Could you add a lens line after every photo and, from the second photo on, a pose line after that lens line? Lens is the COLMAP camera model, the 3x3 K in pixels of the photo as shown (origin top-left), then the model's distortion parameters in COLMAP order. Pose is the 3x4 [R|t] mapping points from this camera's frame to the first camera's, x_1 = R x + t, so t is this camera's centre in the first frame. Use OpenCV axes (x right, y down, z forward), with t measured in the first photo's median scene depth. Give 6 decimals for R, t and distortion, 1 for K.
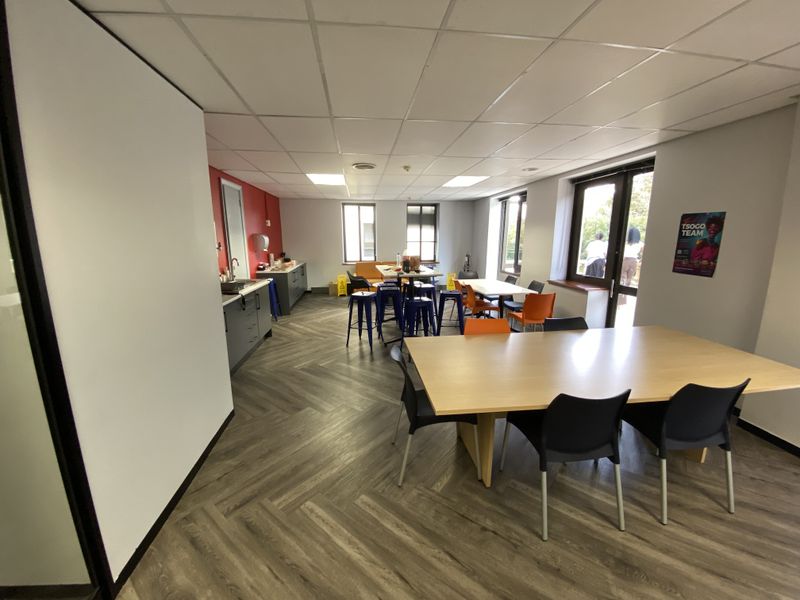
lens RADIAL K [[326.2, 0, 400.0], [0, 326.2, 300.0], [0, 0, 1]] dist [-0.009545, -0.000342]
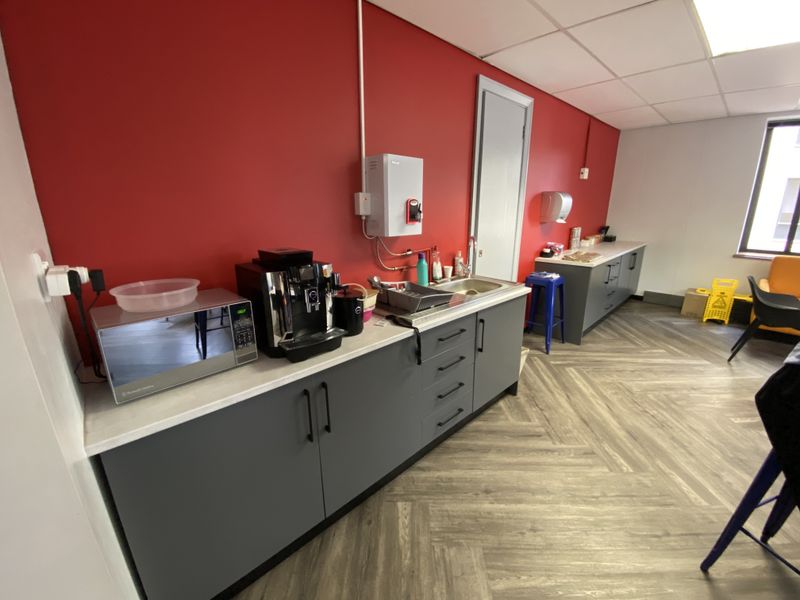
lens RADIAL K [[326.2, 0, 400.0], [0, 326.2, 300.0], [0, 0, 1]] dist [-0.009545, -0.000342]
pose [[0.589097, 0.217221, -0.778318, -0.100672], [-0.146488, 0.975940, 0.161501, -0.063037], [0.794673, 0.018874, 0.606744, 0.397156]]
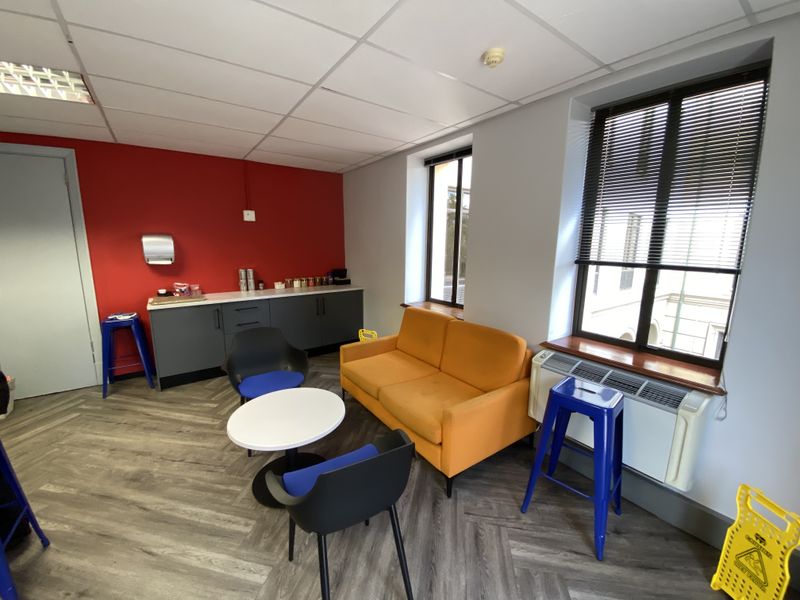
lens RADIAL K [[330.2, 0, 395.5], [0, 330.2, 299.8], [0, 0, 1]] dist [-0.001484, -0.000285]
pose [[0.457383, 0.156478, -0.875394, 0.244145], [-0.176729, 0.980756, 0.082973, -0.186466], [0.871532, 0.116757, 0.476236, 0.971855]]
